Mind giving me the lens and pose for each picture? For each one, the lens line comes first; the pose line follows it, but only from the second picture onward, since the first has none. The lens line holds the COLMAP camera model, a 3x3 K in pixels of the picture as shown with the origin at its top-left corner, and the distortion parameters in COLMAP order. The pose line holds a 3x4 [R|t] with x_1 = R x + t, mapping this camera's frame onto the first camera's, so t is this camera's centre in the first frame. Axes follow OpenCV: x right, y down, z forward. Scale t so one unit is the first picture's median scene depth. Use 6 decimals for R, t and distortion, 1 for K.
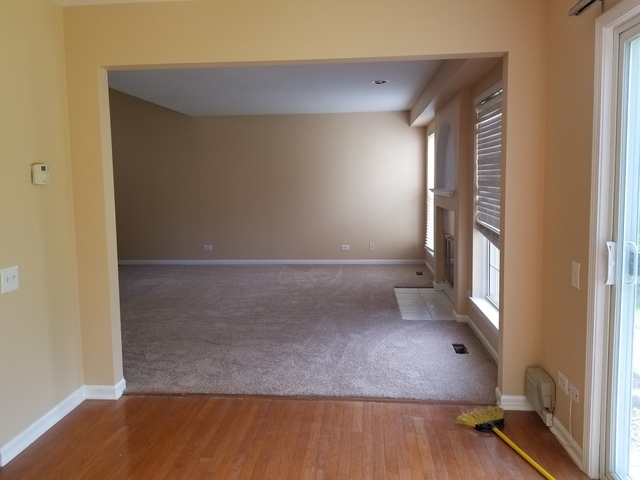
lens RADIAL K [[500.2, 0, 320.6], [0, 500.2, 235.1], [0, 0, 1]] dist [0.040009, -0.073724]
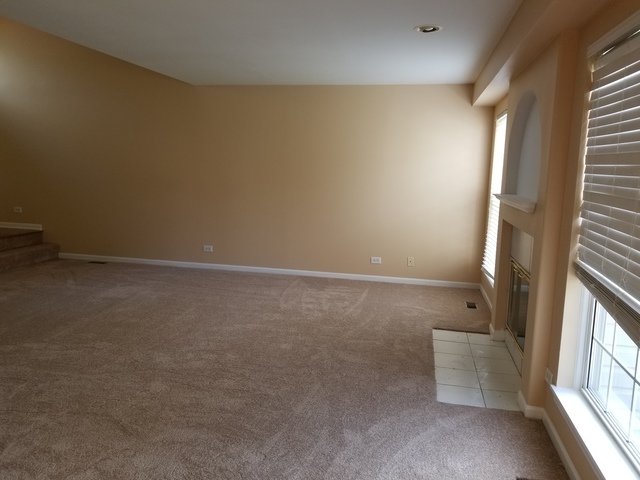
lens RADIAL K [[500.2, 0, 319.1], [0, 500.2, 238.6], [0, 0, 1]] dist [0.040009, -0.073724]
pose [[0.992155, 0.061735, -0.108711, 0.064976], [-0.058000, 0.997624, 0.037191, -0.048089], [0.110749, -0.030594, 0.993377, 0.322685]]
